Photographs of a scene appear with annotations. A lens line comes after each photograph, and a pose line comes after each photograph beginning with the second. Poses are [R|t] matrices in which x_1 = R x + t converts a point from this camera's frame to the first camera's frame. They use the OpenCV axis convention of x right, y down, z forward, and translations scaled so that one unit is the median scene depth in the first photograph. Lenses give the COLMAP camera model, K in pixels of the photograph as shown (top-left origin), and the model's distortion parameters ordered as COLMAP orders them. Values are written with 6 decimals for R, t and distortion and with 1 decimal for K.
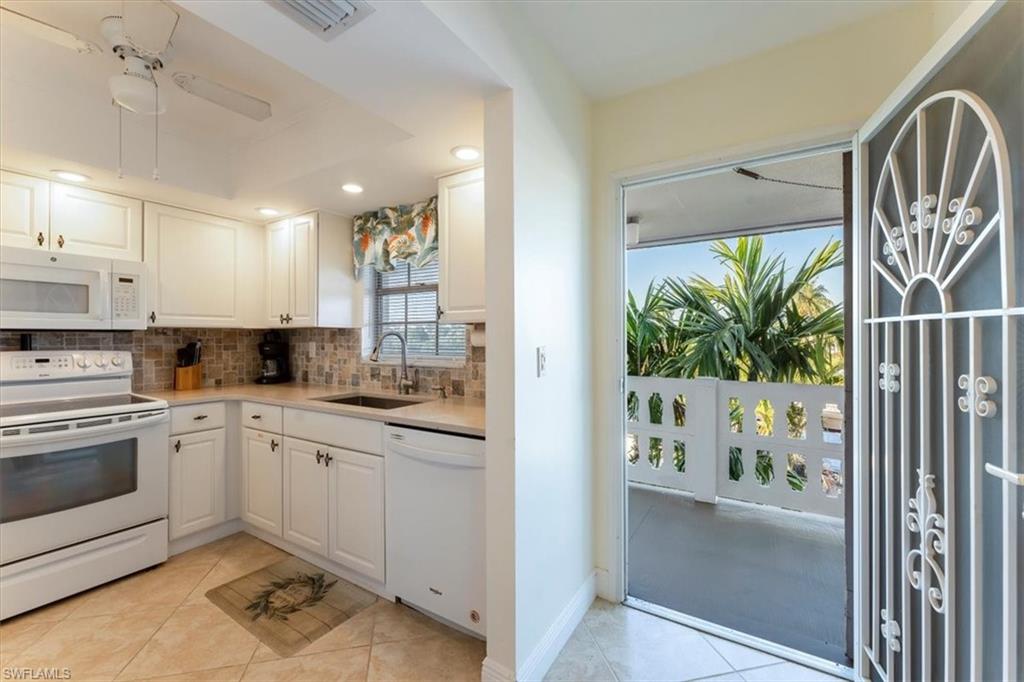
lens RADIAL K [[406.1, 0, 508.0], [0, 406.1, 336.1], [0, 0, 1]] dist [-0.002764, -0.000589]
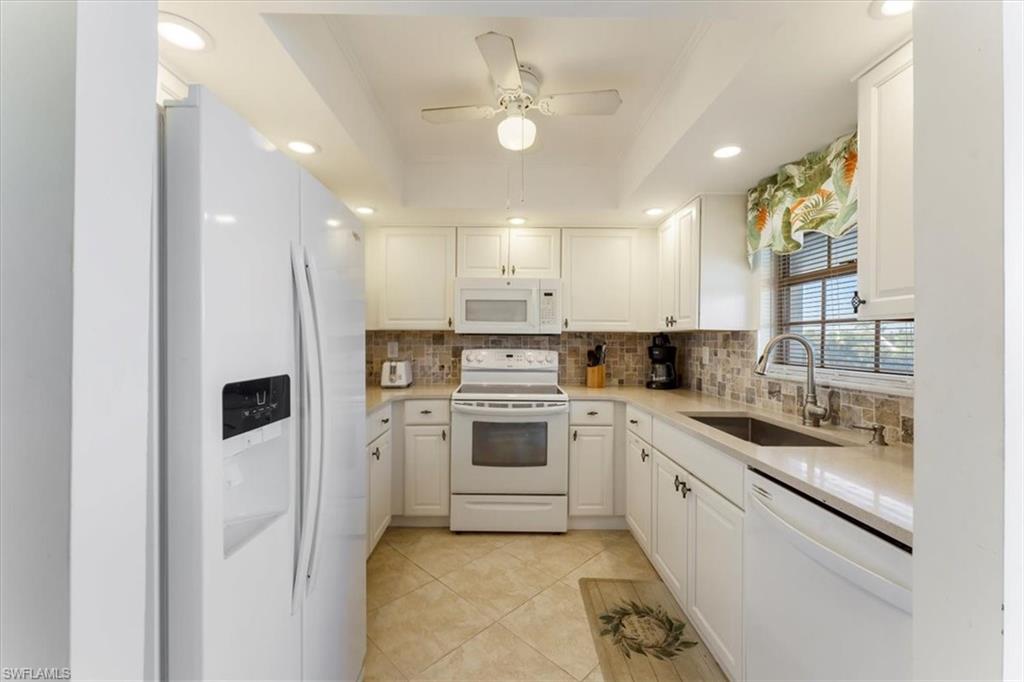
lens RADIAL K [[406.1, 0, 510.8], [0, 406.1, 337.7], [0, 0, 1]] dist [-0.002764, -0.000589]
pose [[0.545339, 0.002343, -0.838212, 0.042025], [-0.007701, 0.999968, -0.002215, -0.000339], [0.838180, 0.007663, 0.545339, 0.204516]]
